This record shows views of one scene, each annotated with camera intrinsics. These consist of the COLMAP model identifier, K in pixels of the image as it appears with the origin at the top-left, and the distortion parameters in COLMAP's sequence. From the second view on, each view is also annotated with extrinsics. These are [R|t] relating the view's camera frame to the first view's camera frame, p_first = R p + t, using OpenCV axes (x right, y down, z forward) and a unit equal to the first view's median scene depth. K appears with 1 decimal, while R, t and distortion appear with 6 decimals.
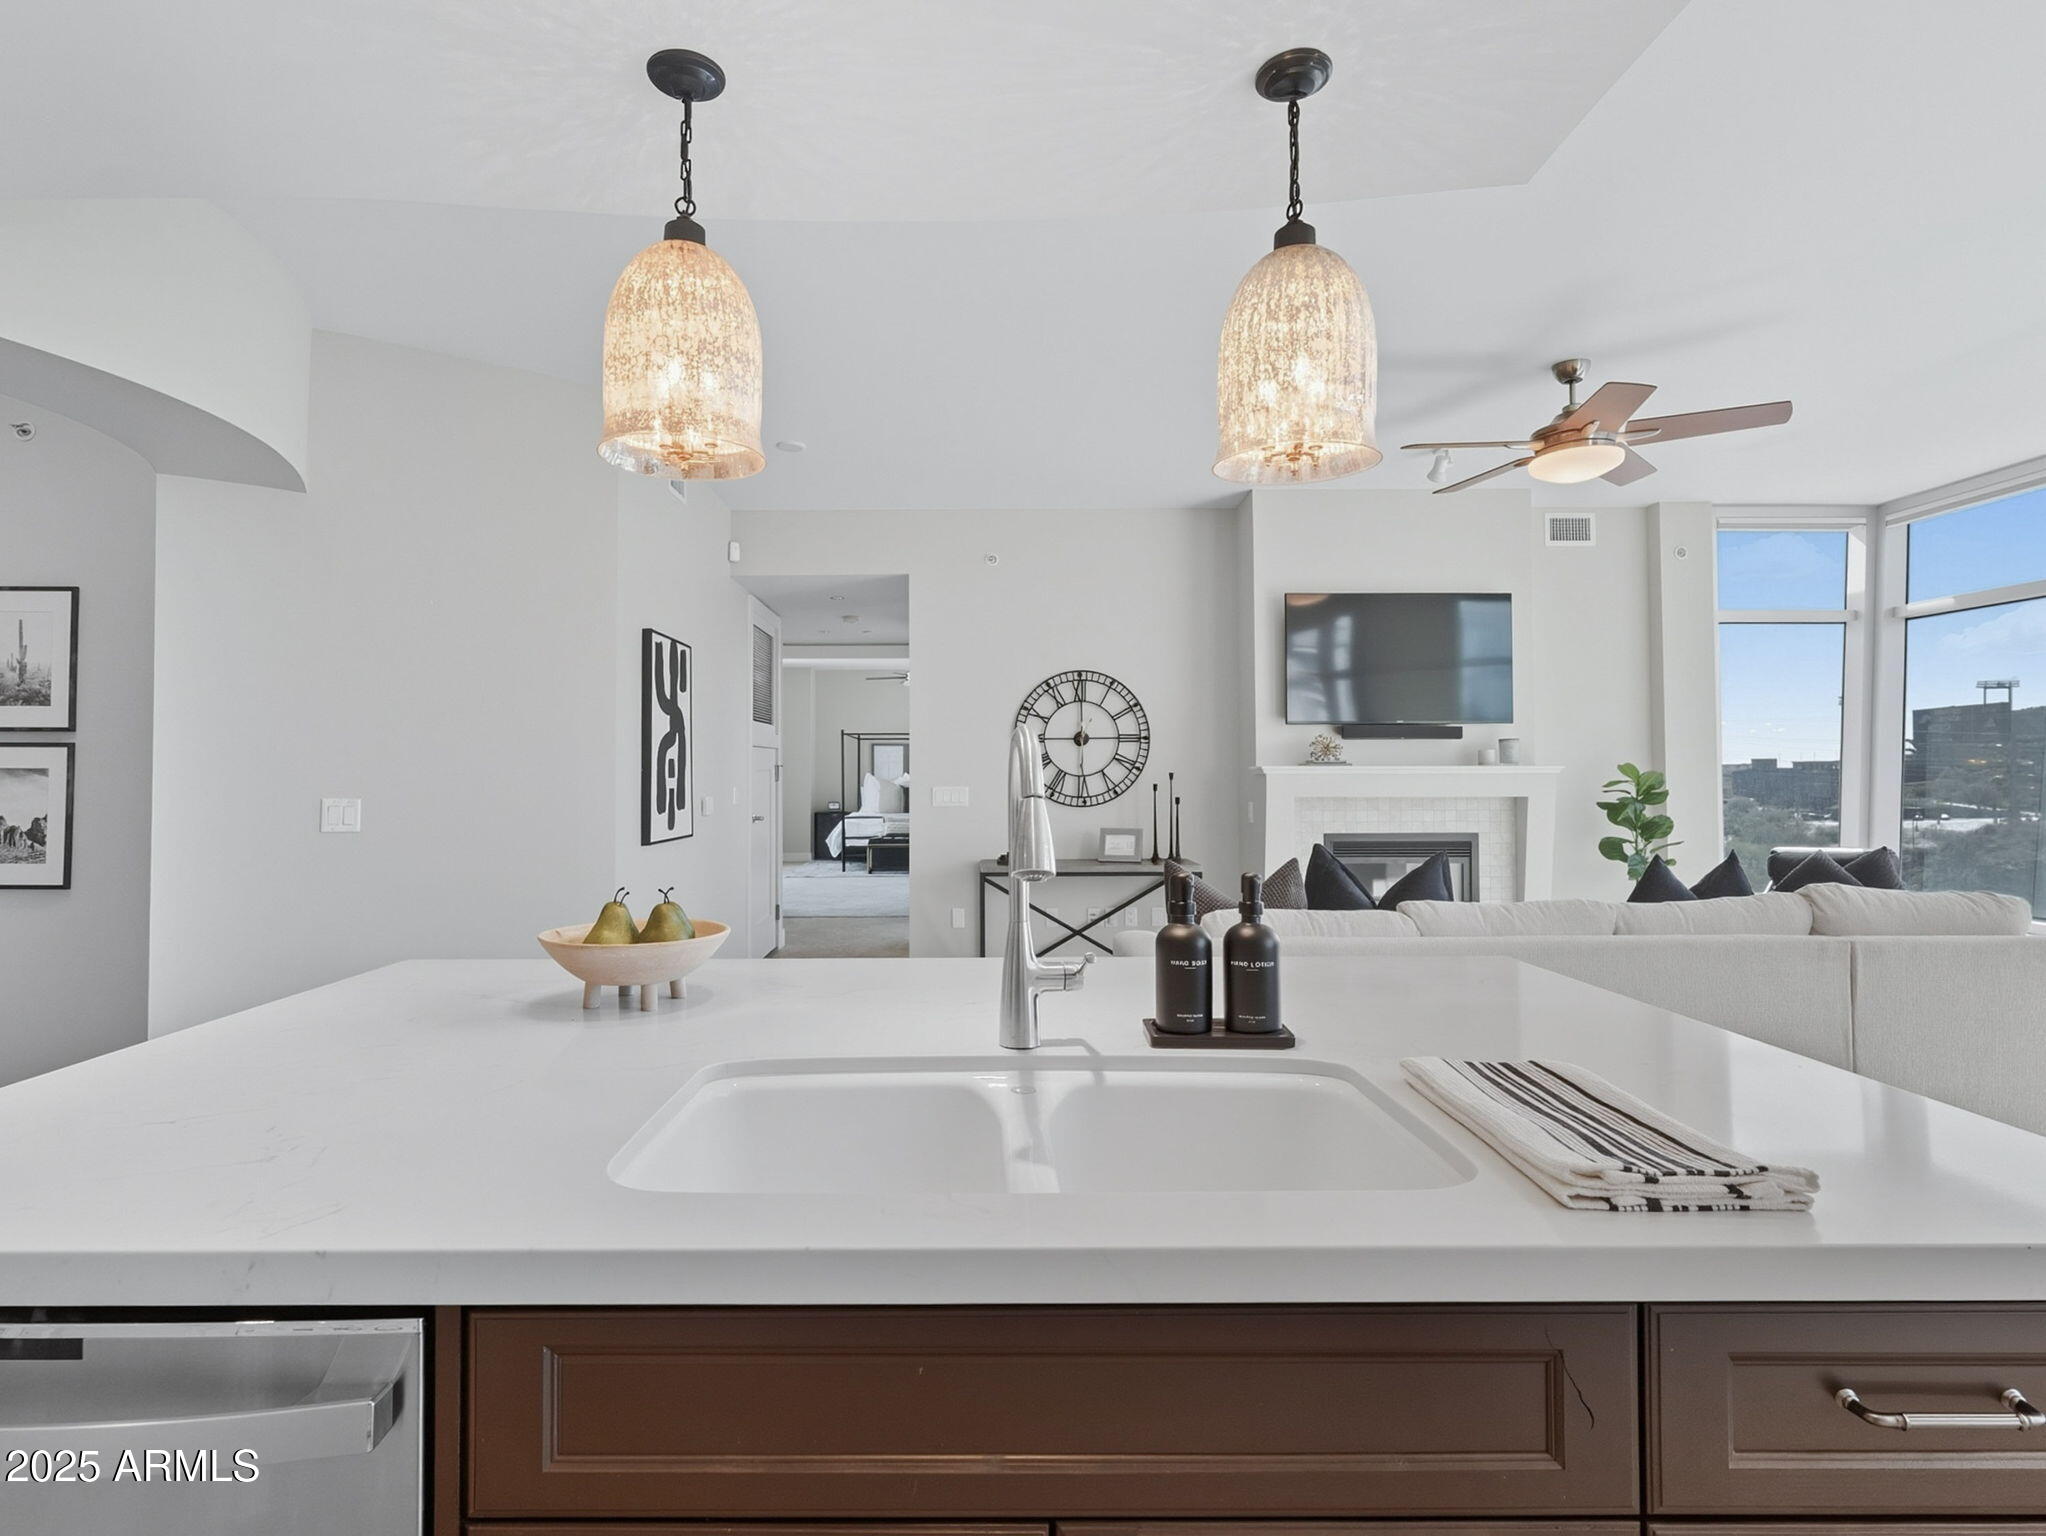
lens RADIAL K [[1047.4, 0, 965.5], [0, 1047.4, 747.0], [0, 0, 1]] dist [-0.000638, -0.000835]
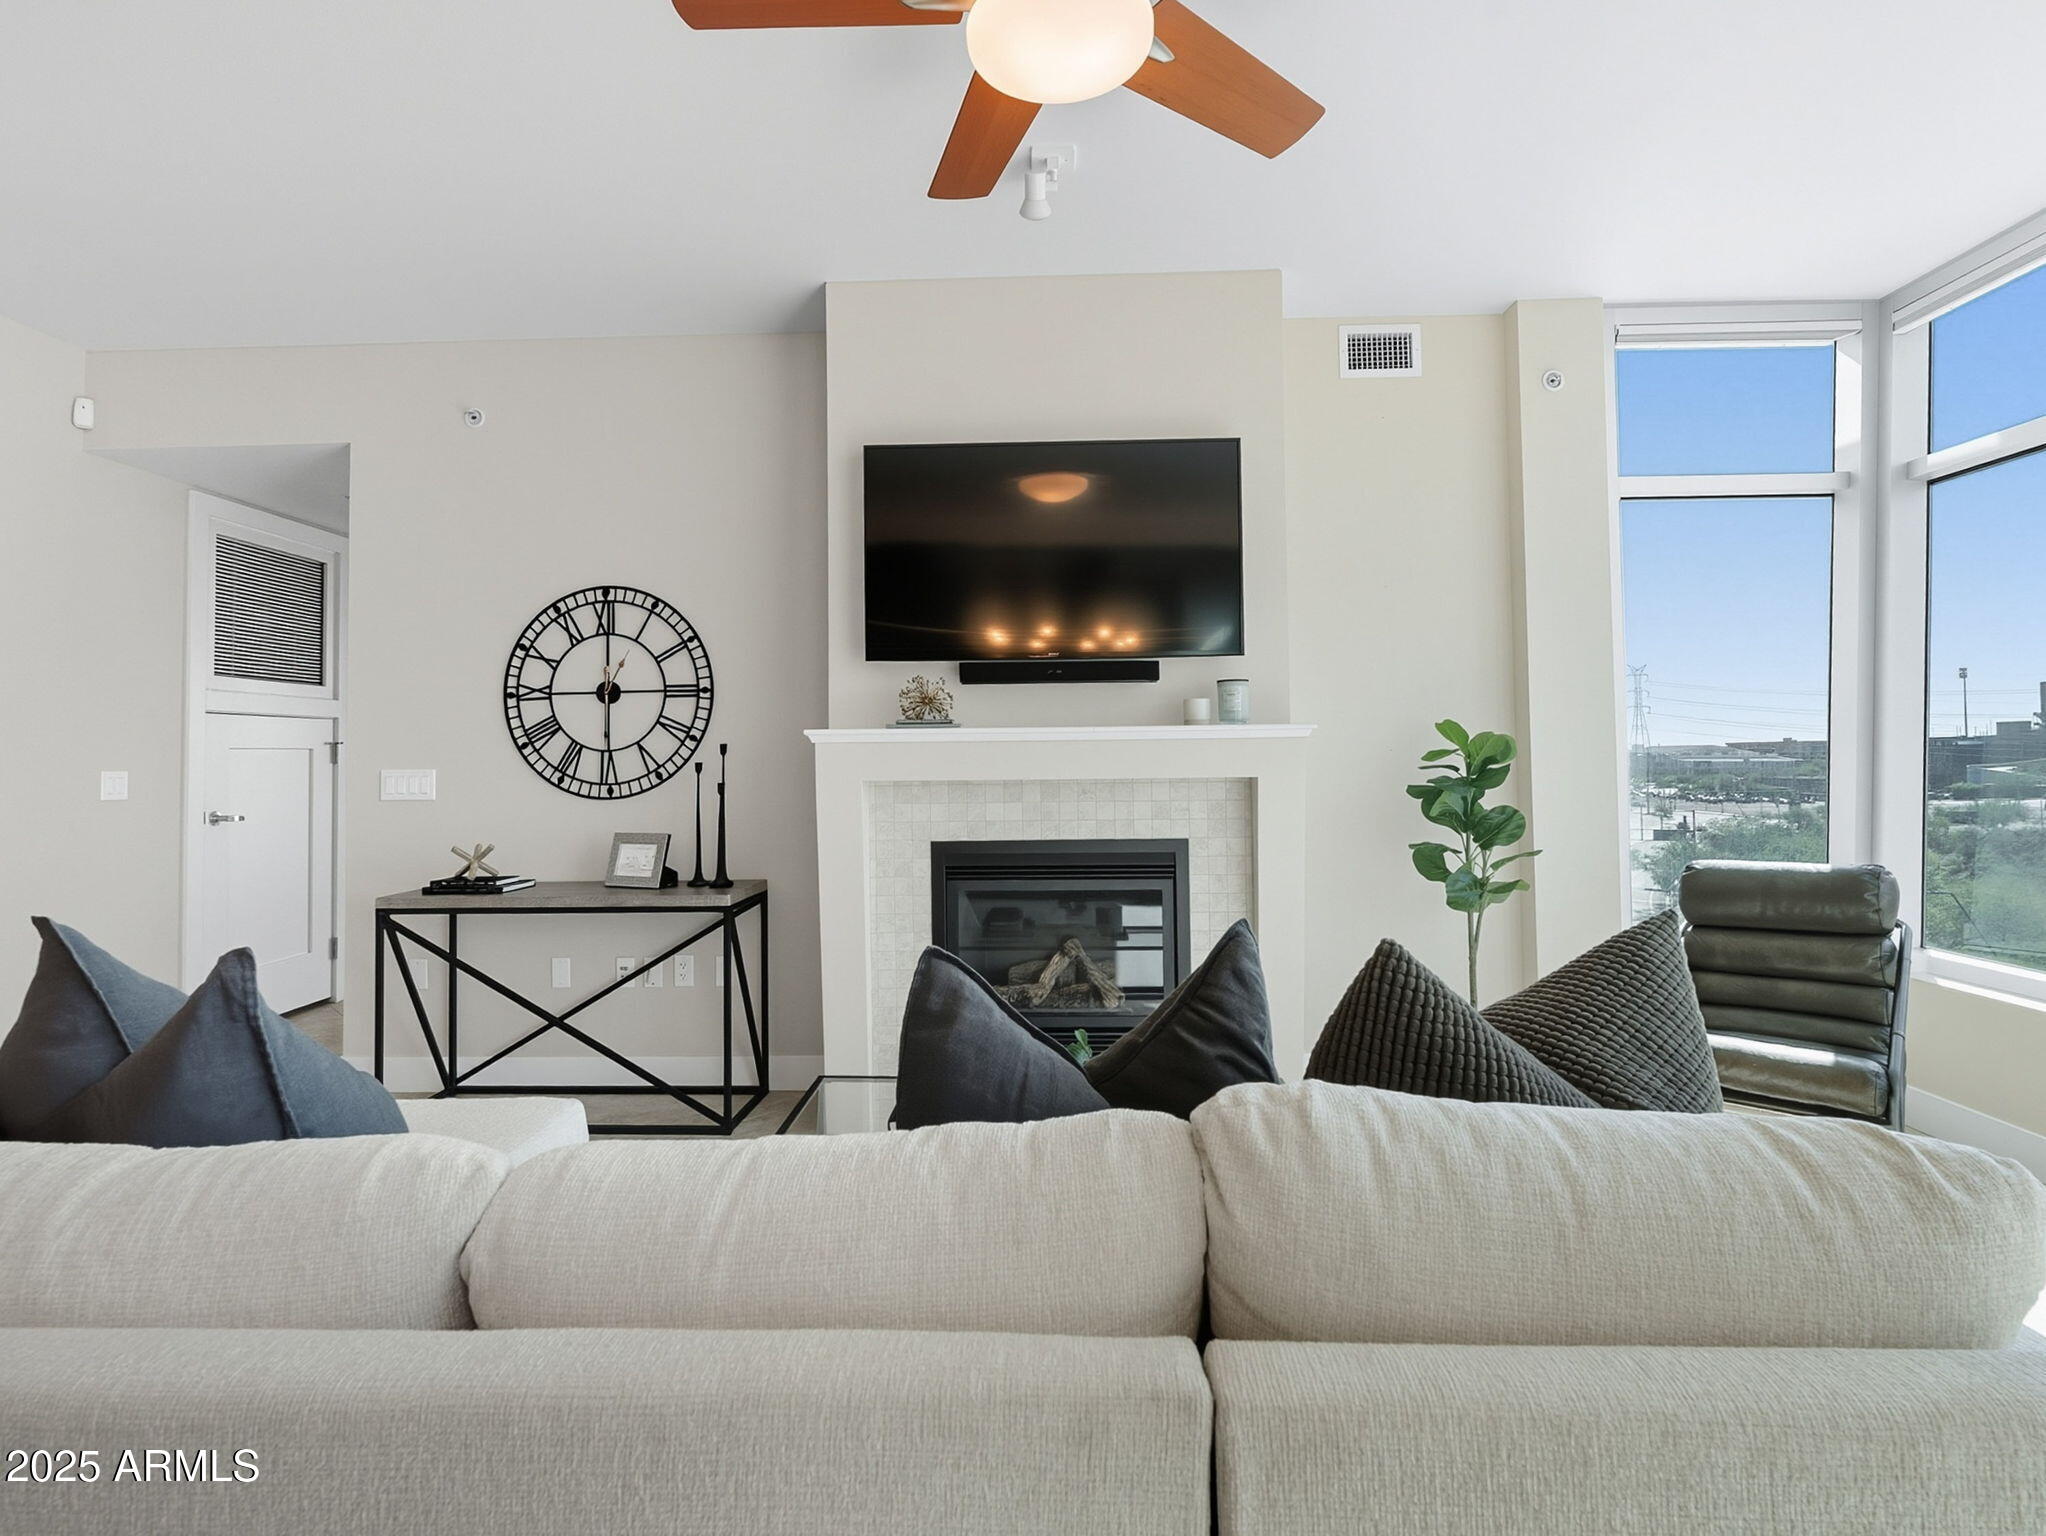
lens RADIAL K [[1073.4, 0, 1004.4], [0, 1073.4, 721.4], [0, 0, 1]] dist [-0.003266, 0.001074]
pose [[0.999337, -0.010422, -0.034883, 0.376162], [0.010112, 0.999908, -0.009035, 0.018132], [0.034974, 0.008676, 0.999351, 0.353923]]
